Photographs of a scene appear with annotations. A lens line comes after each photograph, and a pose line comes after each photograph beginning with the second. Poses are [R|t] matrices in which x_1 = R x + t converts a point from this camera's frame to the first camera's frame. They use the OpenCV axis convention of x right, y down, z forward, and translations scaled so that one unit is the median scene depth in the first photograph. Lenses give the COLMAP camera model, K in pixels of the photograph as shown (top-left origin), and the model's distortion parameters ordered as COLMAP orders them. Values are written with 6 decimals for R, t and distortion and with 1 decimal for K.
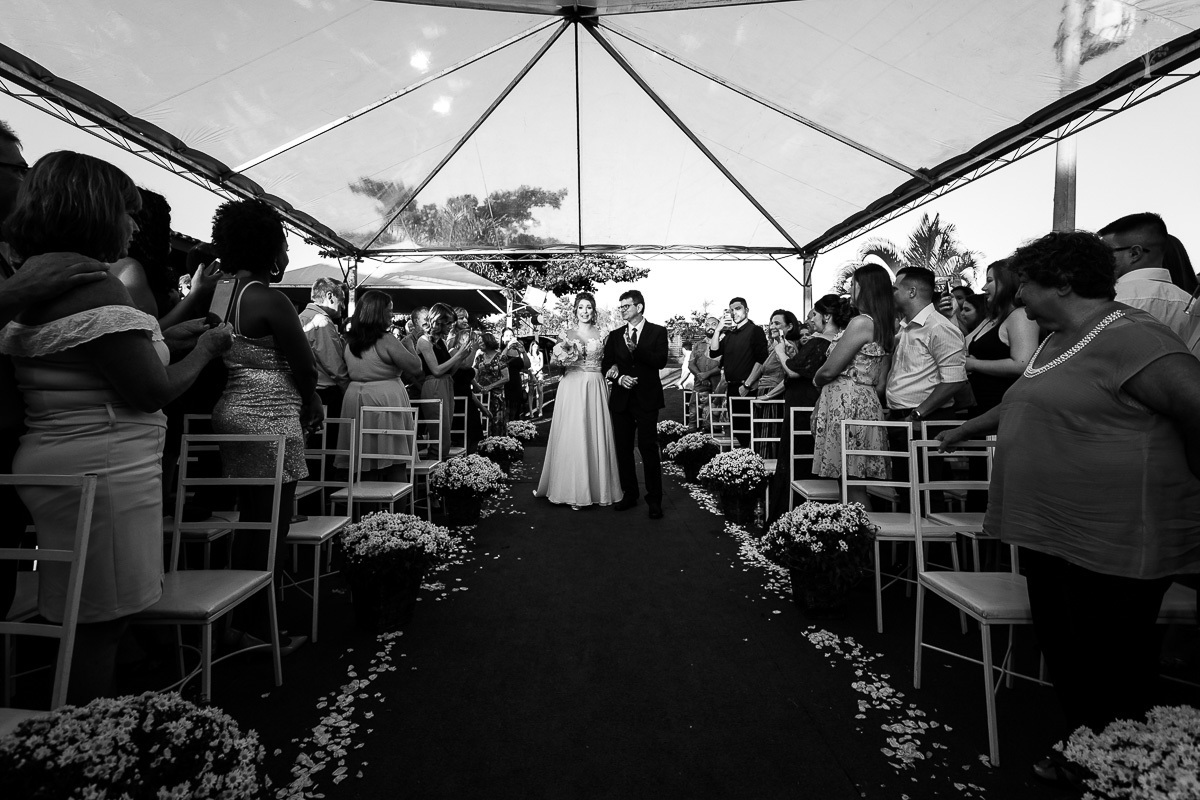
lens RADIAL K [[561.2, 0, 582.5], [0, 561.2, 378.2], [0, 0, 1]] dist [0.002051, -0.000258]
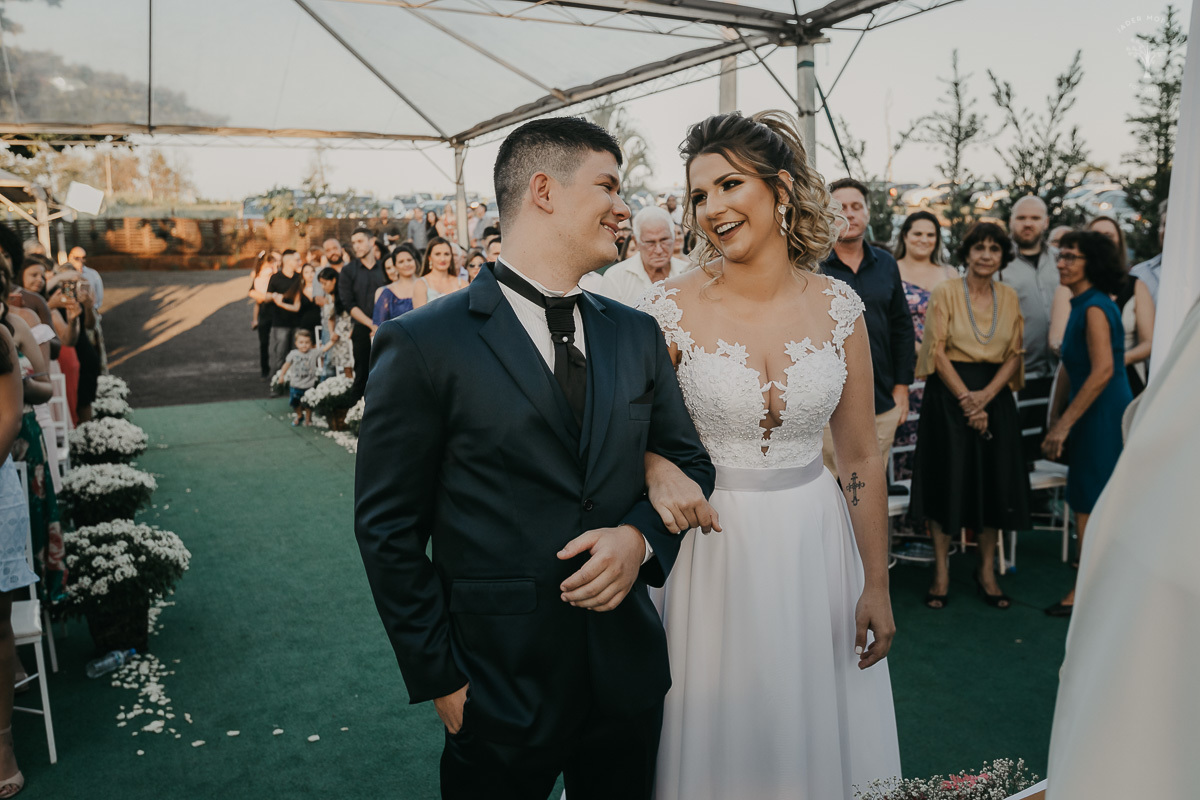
lens RADIAL K [[1062.3, 0, 600.0], [0, 1062.3, 400.0], [0, 0, 1]] dist [0.000664, 0.001569]
pose [[0.891041, -0.080773, 0.446679, -0.420481], [0.023807, 0.991002, 0.131712, -0.182815], [-0.453299, -0.106727, 0.884946, -1.588055]]
